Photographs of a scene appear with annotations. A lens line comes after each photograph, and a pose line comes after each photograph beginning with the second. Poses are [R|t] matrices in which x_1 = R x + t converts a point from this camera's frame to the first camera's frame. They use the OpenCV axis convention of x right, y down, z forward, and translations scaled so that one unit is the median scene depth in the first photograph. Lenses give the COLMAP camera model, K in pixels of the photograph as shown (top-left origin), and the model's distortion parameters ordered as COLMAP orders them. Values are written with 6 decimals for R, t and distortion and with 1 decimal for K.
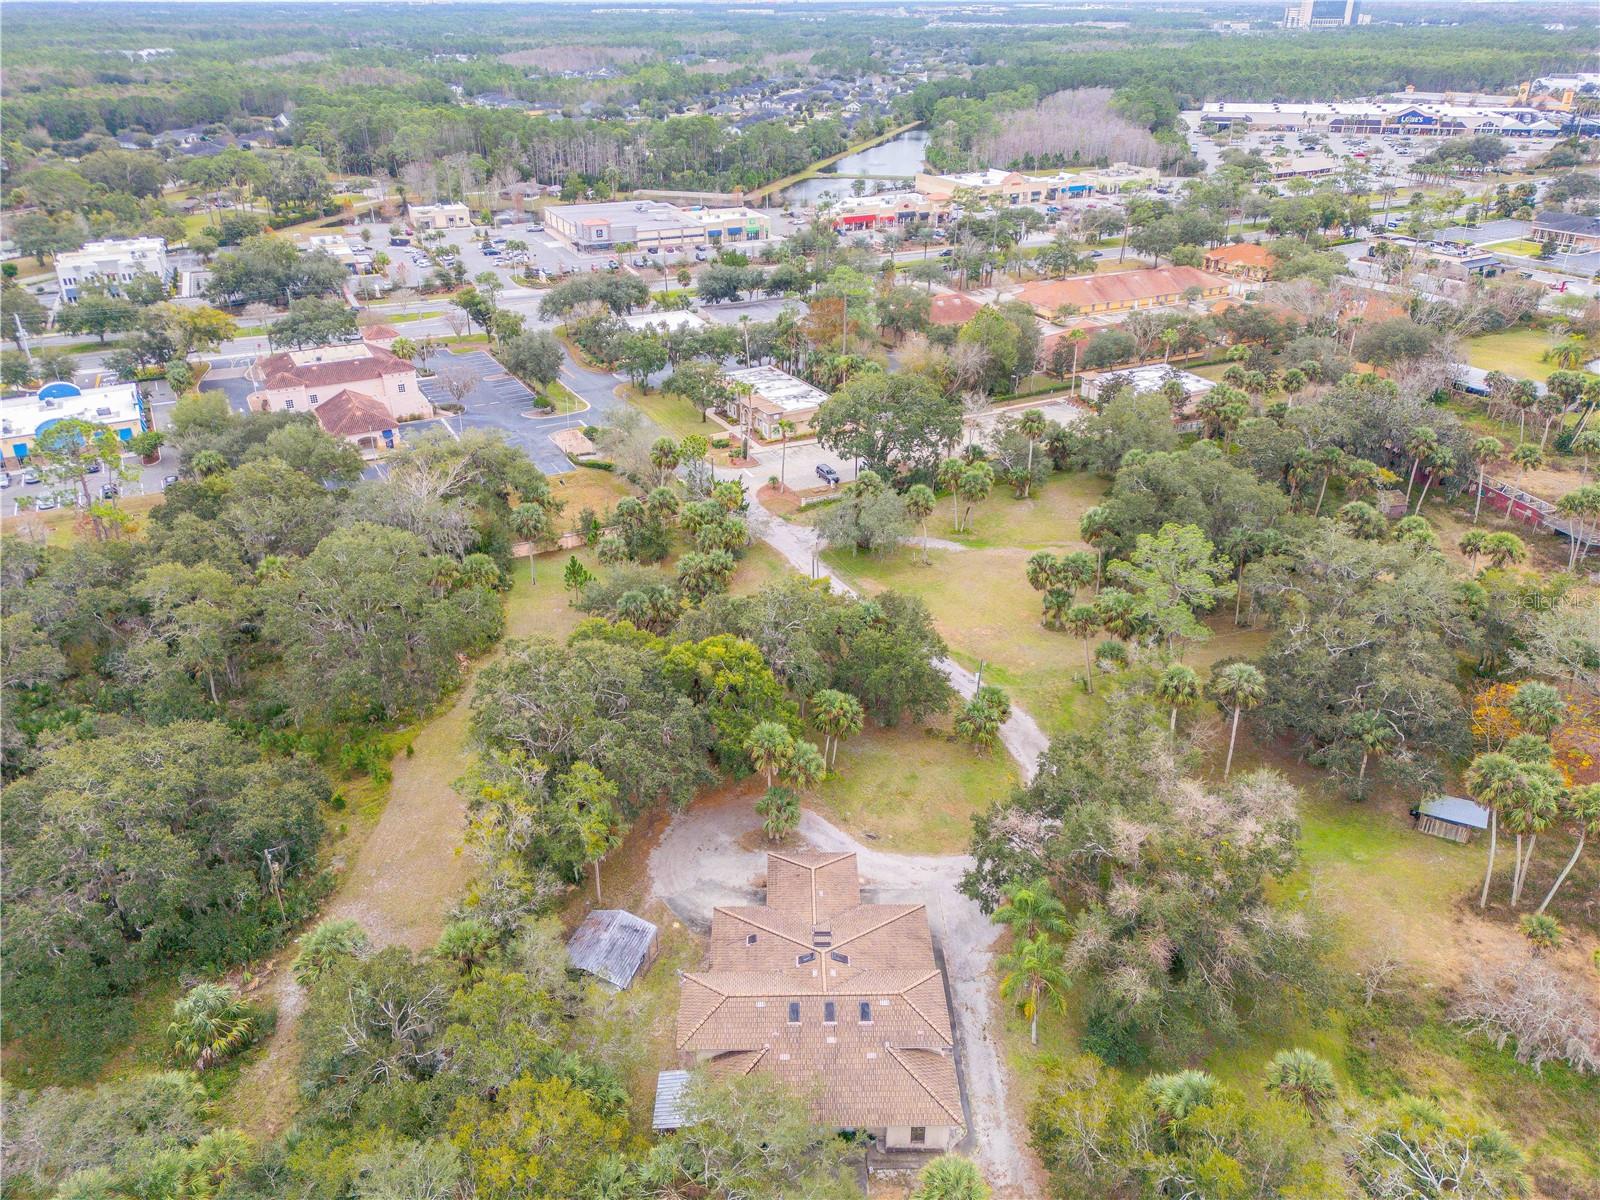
lens RADIAL K [[1116.3, 0, 800.0], [0, 1116.3, 600.0], [0, 0, 1]] dist [0.086917, -0.086241]
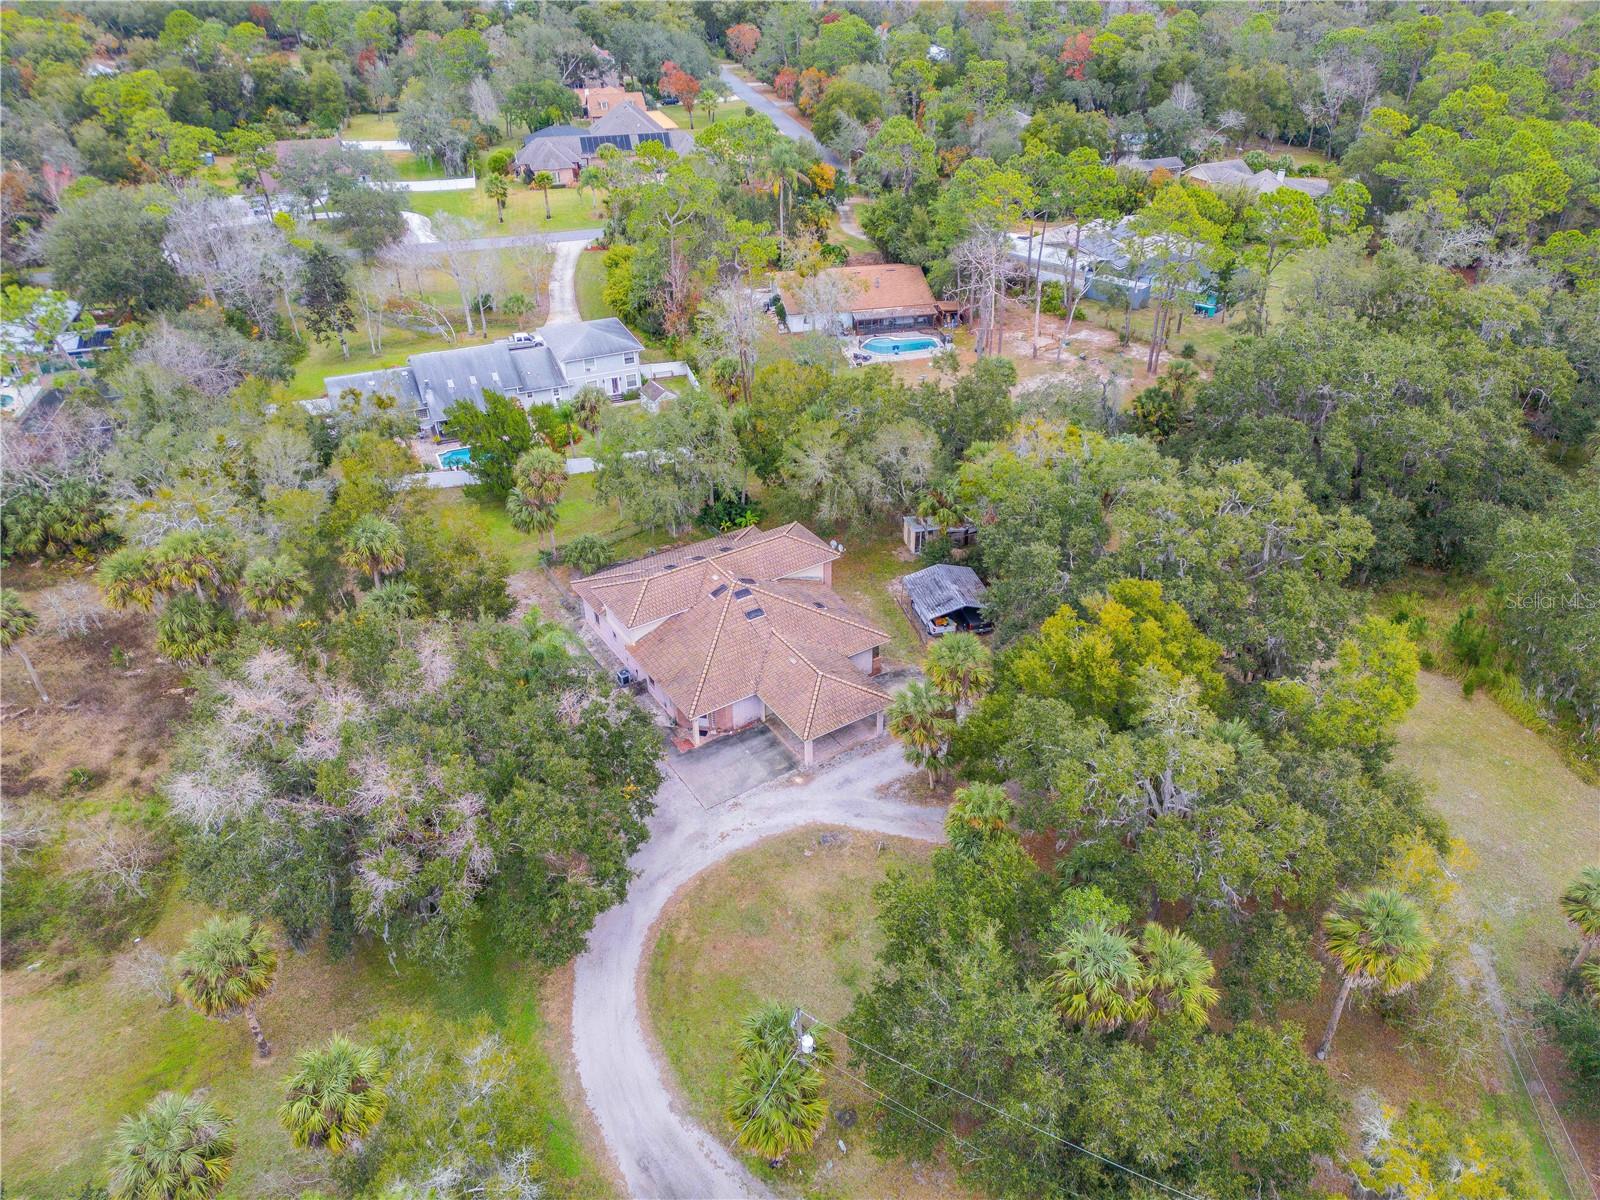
lens RADIAL K [[1116.3, 0, 800.0], [0, 1116.3, 600.0], [0, 0, 1]] dist [0.086917, -0.086241]
pose [[-0.848295, 0.299506, -0.436683, 0.169951], [-0.232065, 0.530980, 0.814988, -0.211900], [0.475964, 0.792689, -0.380923, 0.579173]]
